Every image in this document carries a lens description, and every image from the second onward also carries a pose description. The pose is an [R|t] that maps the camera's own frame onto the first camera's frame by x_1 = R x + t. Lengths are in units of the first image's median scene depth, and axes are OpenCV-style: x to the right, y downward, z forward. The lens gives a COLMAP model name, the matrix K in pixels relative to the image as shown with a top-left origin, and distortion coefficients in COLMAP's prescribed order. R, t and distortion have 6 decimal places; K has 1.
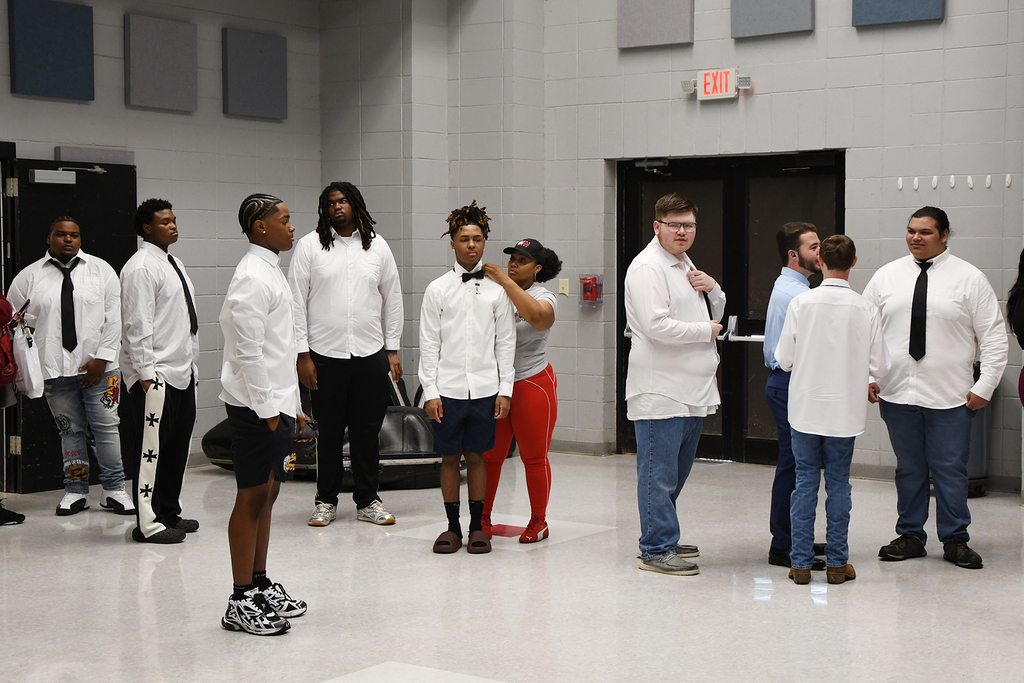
lens RADIAL K [[1551.2, 0, 512.5], [0, 1551.2, 343.8], [0, 0, 1]] dist [-0.026355, 0.000000]
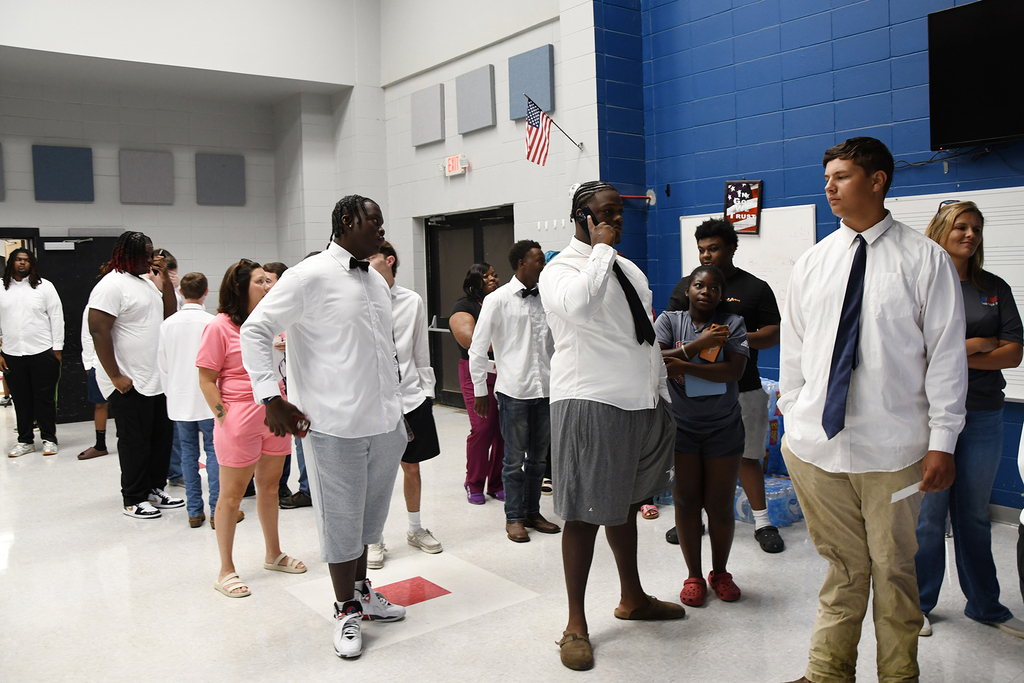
lens RADIAL K [[842.3, 0, 511.2], [0, 842.3, 335.0], [0, 0, 1]] dist [0.013292, 0.007964]
pose [[0.939427, -0.006828, -0.342680, 0.482066], [0.015287, 0.999641, 0.021990, -0.017074], [0.342407, -0.025896, 0.939195, 0.235368]]
